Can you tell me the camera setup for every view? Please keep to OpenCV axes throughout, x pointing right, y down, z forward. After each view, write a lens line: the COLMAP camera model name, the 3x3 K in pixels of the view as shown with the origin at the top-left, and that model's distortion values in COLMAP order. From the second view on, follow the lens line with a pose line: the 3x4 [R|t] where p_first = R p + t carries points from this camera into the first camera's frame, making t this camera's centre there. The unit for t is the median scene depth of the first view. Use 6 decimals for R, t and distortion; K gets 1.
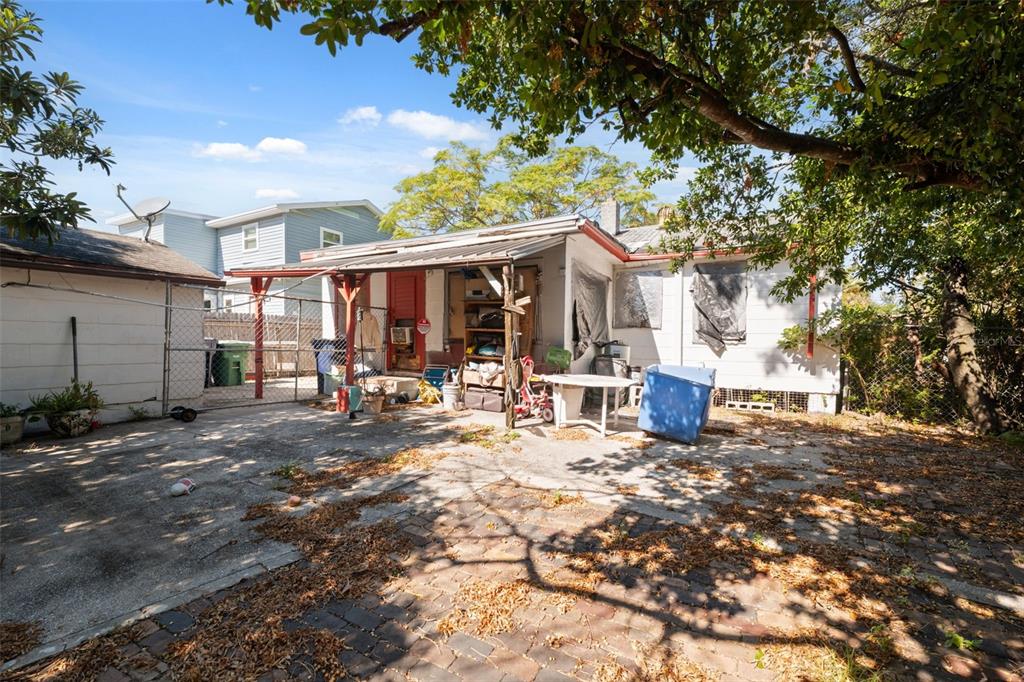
lens RADIAL K [[419.1, 0, 506.2], [0, 419.1, 346.8], [0, 0, 1]] dist [-0.004246, 0.000704]
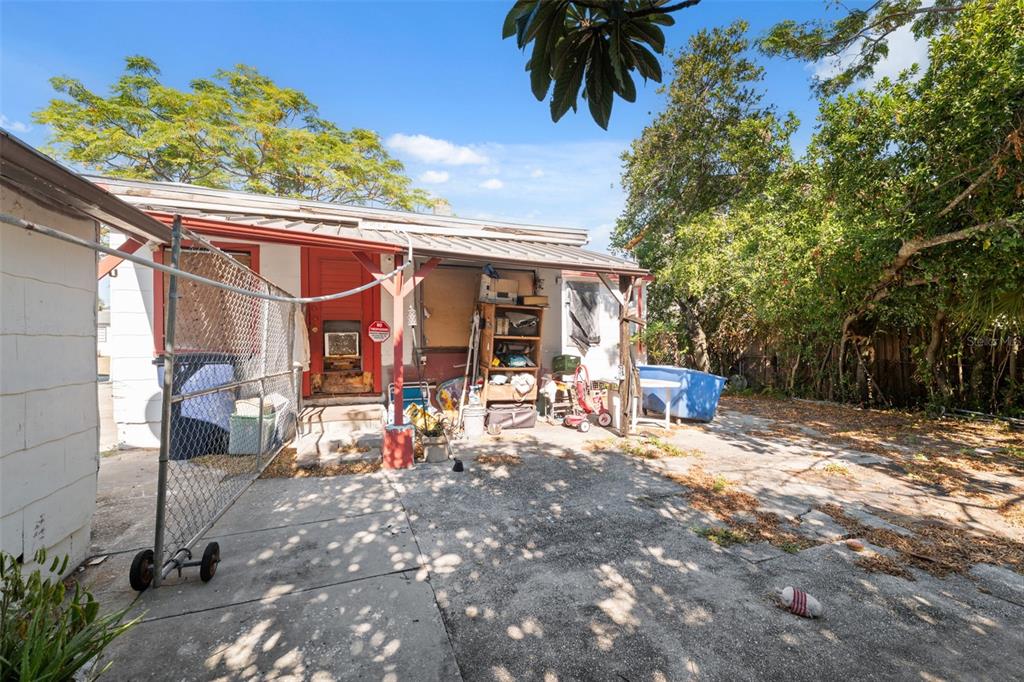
lens RADIAL K [[419.1, 0, 506.9], [0, 419.1, 331.7], [0, 0, 1]] dist [-0.004246, 0.000704]
pose [[0.652270, 0.001630, 0.757985, -1.232937], [0.022805, 0.999503, -0.021774, -0.056231], [-0.757644, 0.031488, 0.651908, 0.724986]]
